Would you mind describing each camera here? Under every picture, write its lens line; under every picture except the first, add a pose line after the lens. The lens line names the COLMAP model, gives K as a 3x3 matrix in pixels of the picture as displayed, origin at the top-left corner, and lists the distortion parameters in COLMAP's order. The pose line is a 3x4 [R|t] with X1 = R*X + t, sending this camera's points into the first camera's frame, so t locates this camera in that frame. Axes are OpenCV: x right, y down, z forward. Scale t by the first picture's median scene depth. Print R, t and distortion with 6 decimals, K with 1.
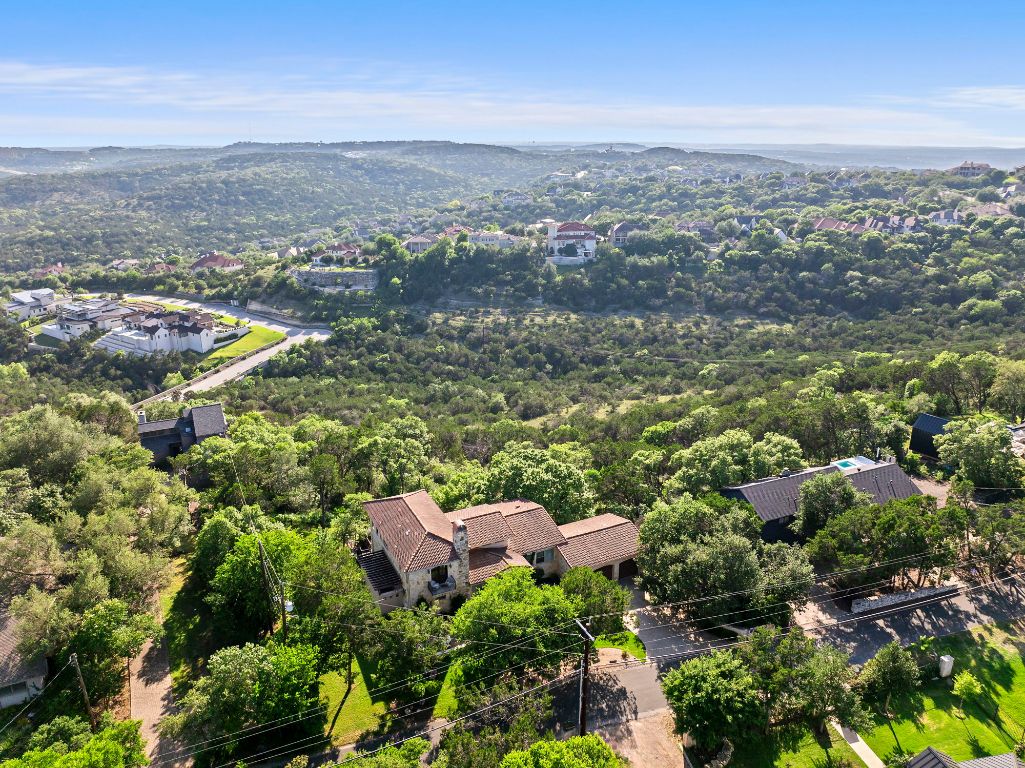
lens RADIAL K [[706.1, 0, 512.5], [0, 706.1, 384.0], [0, 0, 1]] dist [-0.041734, -0.001690]
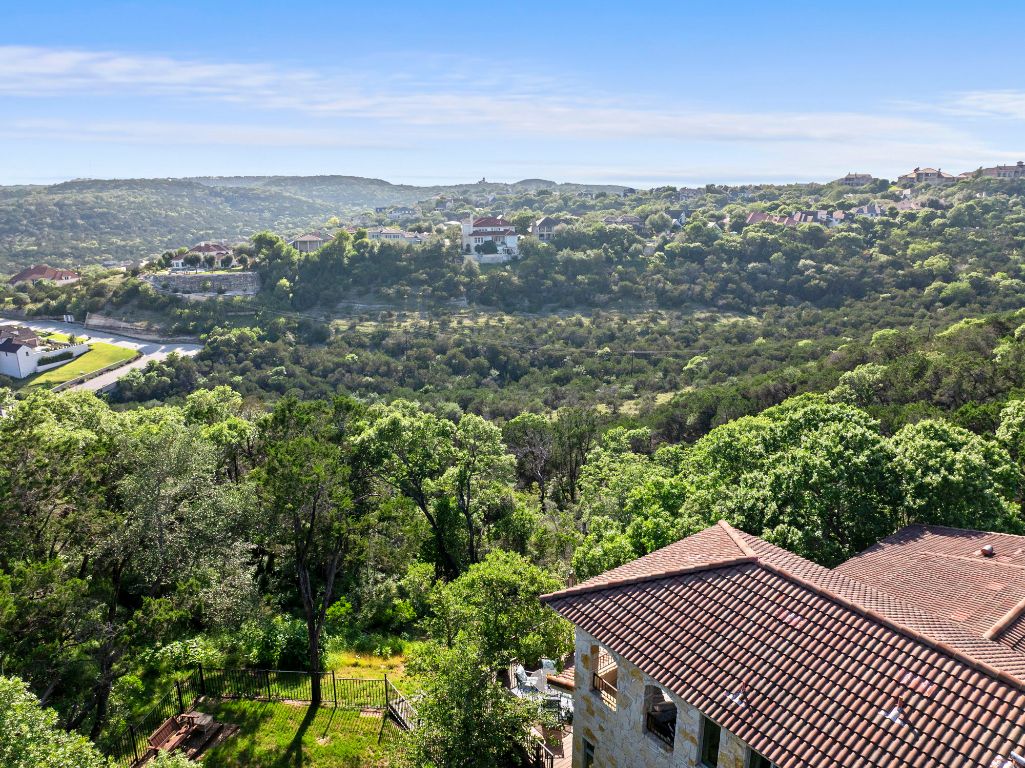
lens RADIAL K [[706.1, 0, 512.5], [0, 706.1, 384.0], [0, 0, 1]] dist [-0.041734, -0.001690]
pose [[0.982400, -0.046600, 0.180884, -0.061196], [0.056741, 0.997070, -0.051298, 0.025581], [-0.177963, 0.060659, 0.982166, 0.178866]]
